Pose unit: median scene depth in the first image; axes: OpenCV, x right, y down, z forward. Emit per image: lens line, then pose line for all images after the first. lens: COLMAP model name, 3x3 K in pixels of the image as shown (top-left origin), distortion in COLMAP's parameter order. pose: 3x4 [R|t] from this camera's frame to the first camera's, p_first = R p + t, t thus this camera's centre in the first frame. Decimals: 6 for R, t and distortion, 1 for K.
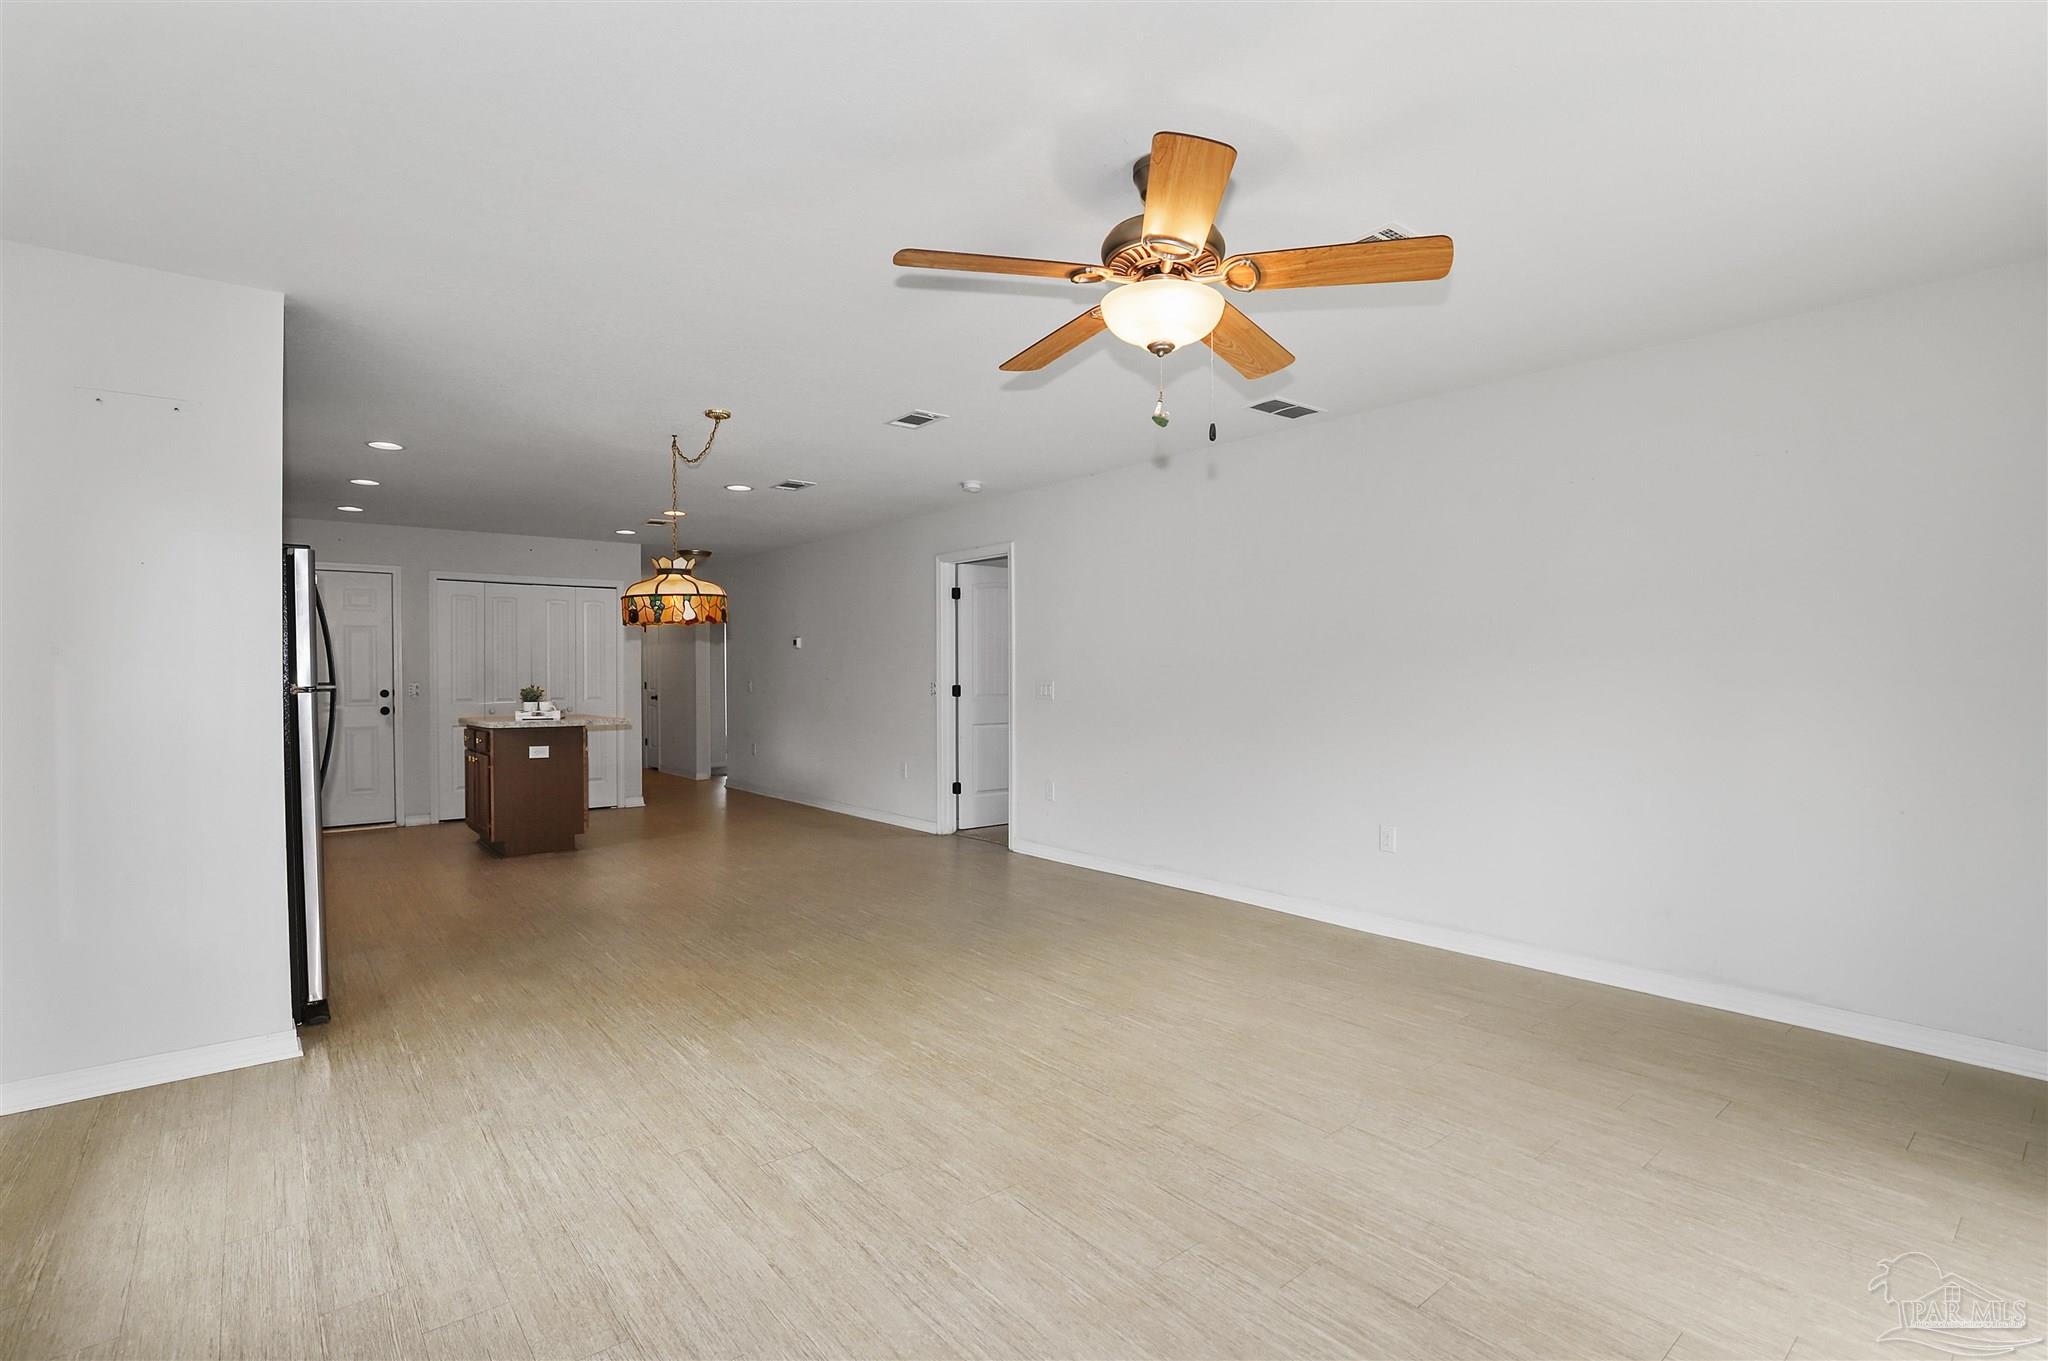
lens RADIAL K [[934.4, 0, 986.8], [0, 934.4, 679.1], [0, 0, 1]] dist [-0.022667, 0.000434]
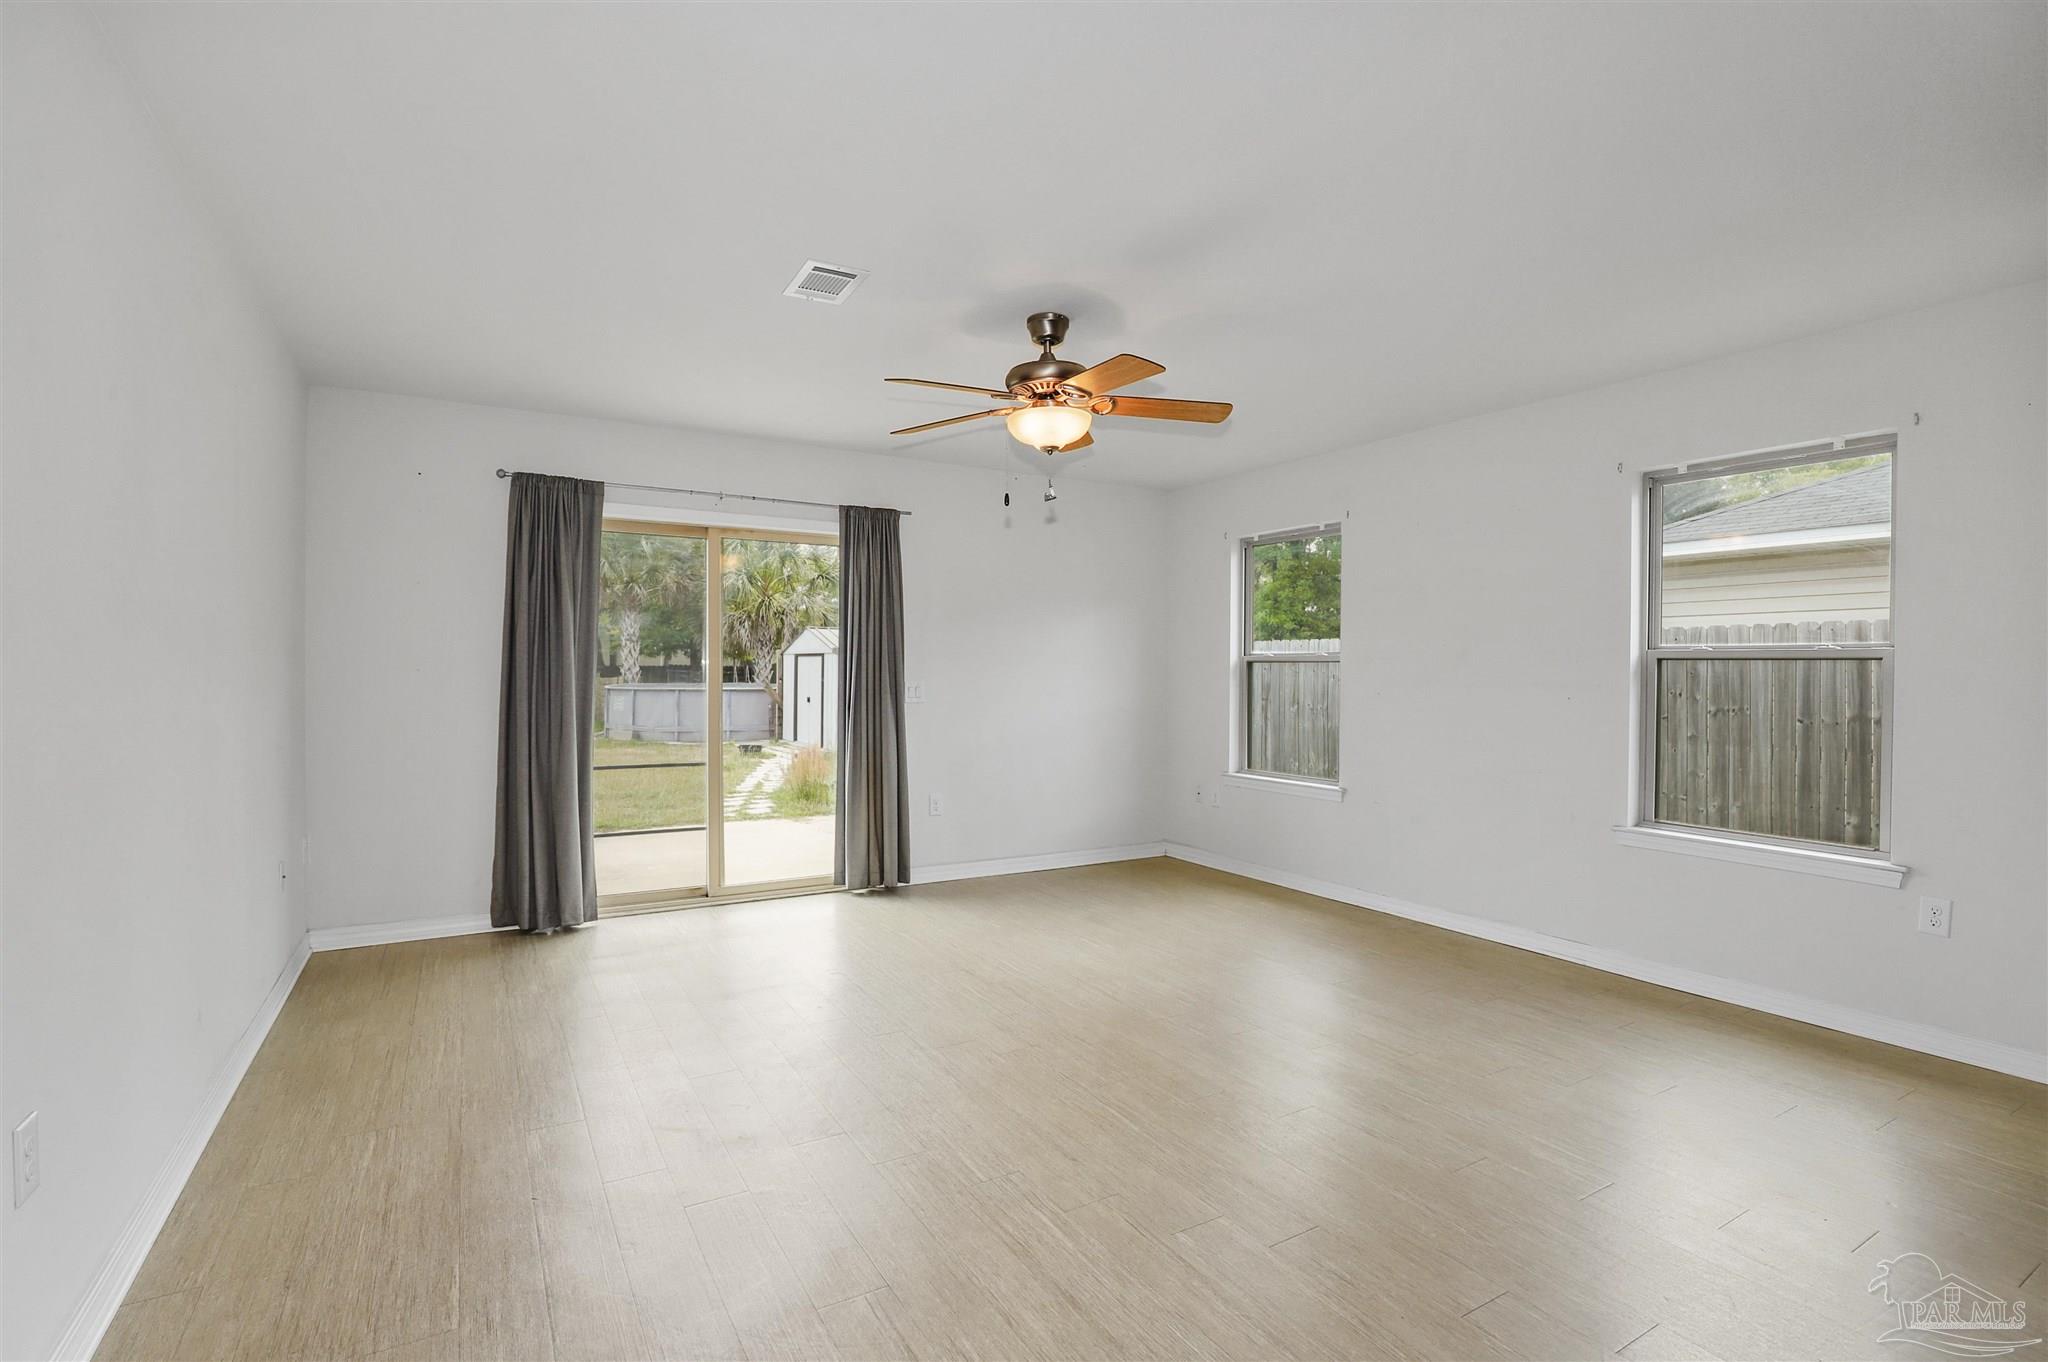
lens RADIAL K [[968.1, 0, 959.3], [0, 968.1, 646.9], [0, 0, 1]] dist [-0.002787, -0.000068]
pose [[-0.982553, 0.004898, 0.185917, 0.025201], [0.000761, 0.999751, -0.022313, -0.007489], [-0.185980, -0.021782, -0.982312, 1.273744]]
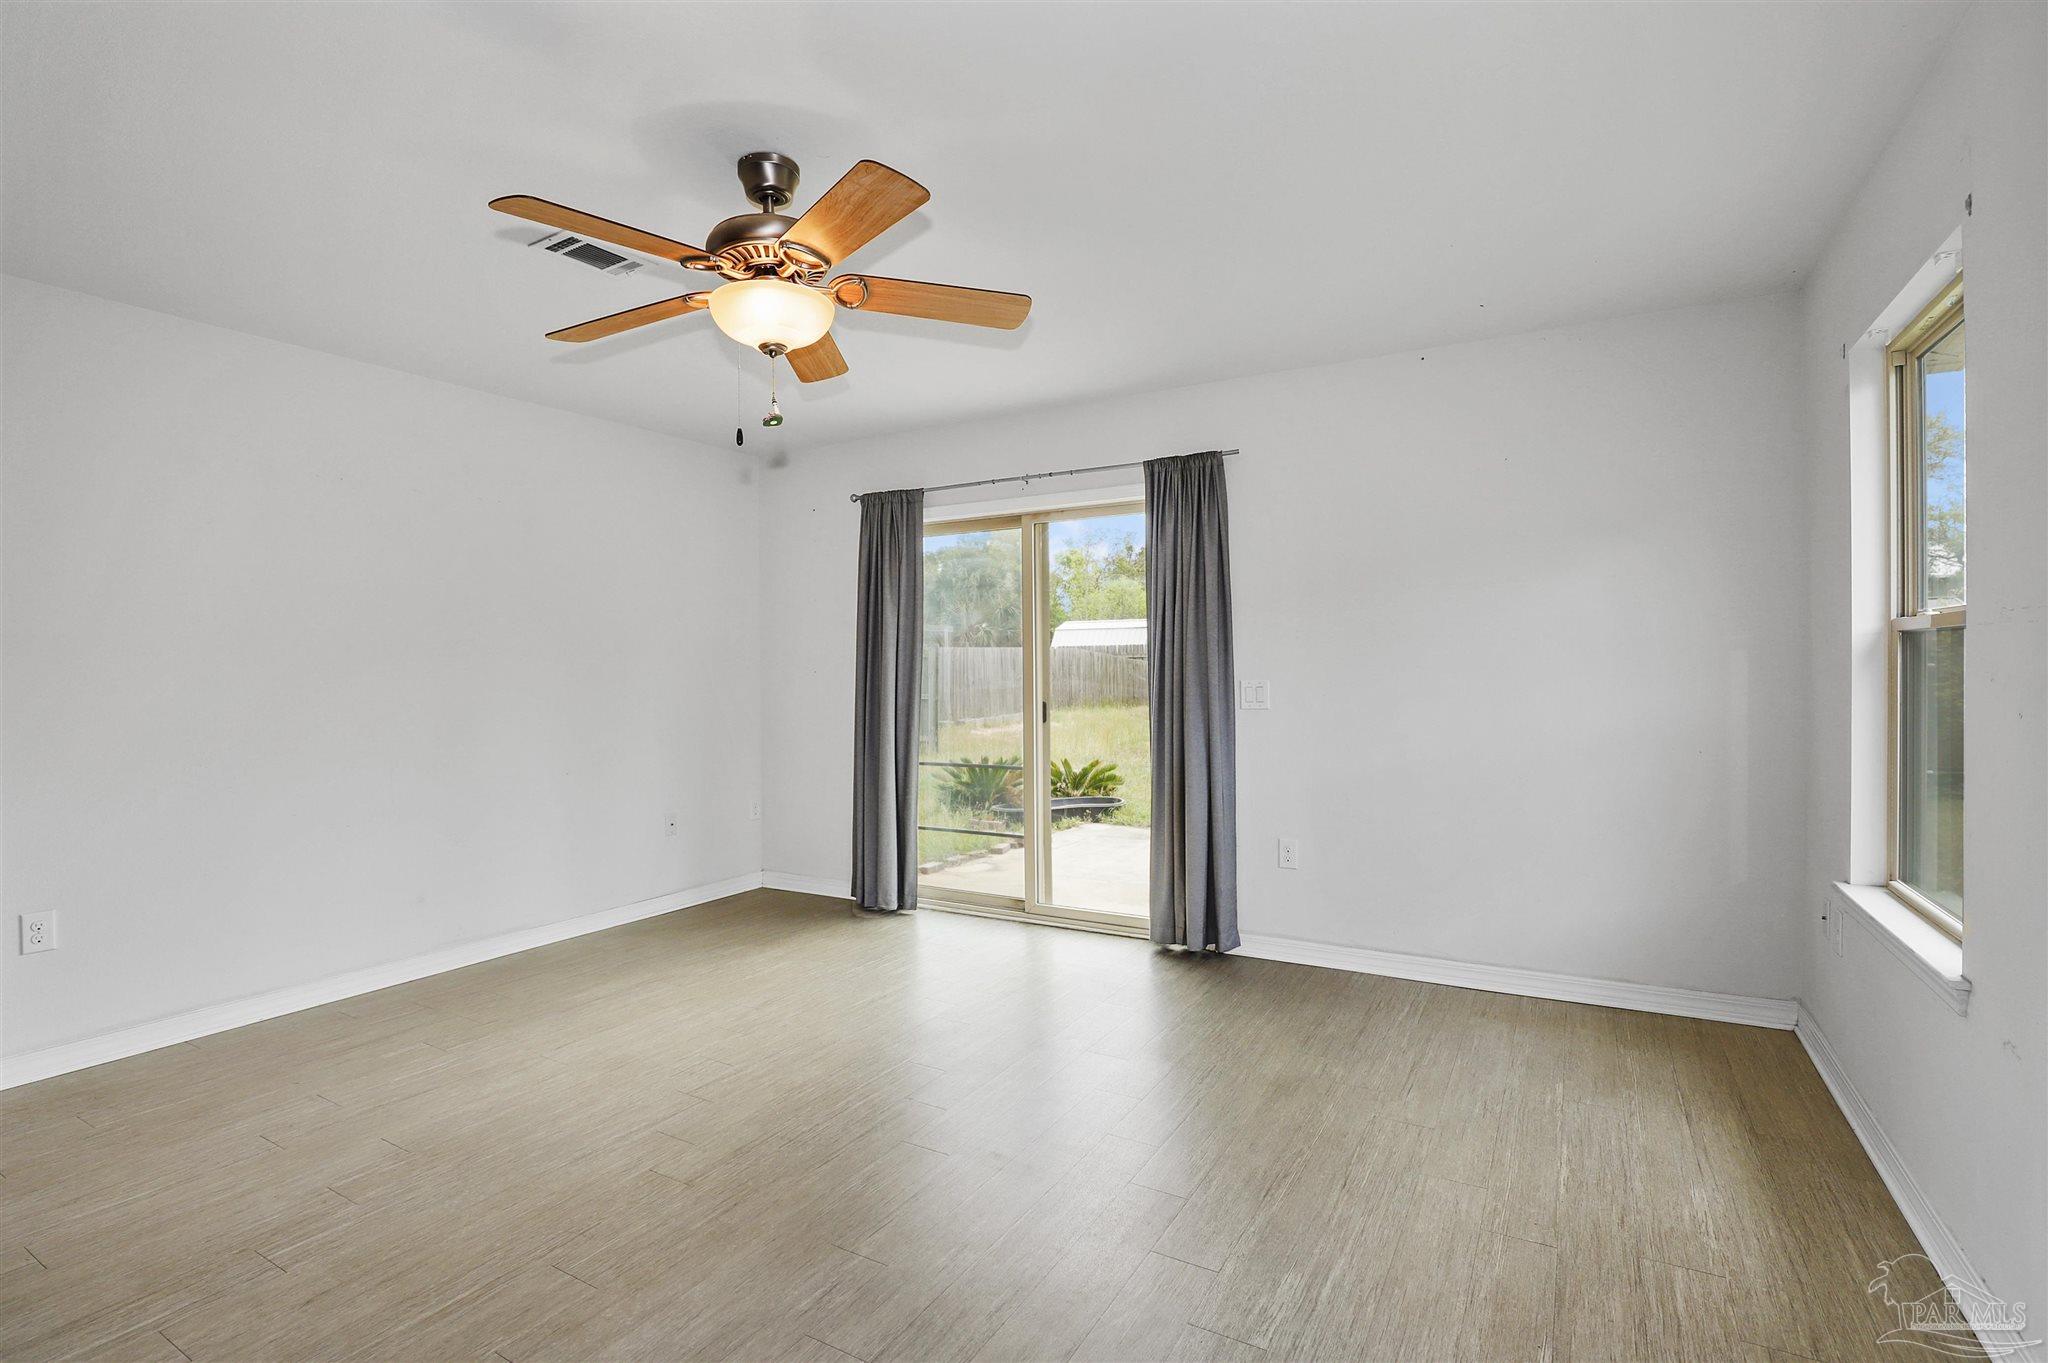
lens RADIAL K [[937.4, 0, 1050.6], [0, 937.4, 679.9], [0, 0, 1]] dist [-0.022420, -0.000201]
pose [[-0.372932, 0.000390, 0.927859, -0.434731], [0.016811, 0.999839, 0.006337, -0.000535], [-0.927706, 0.017961, -0.372878, 0.561685]]
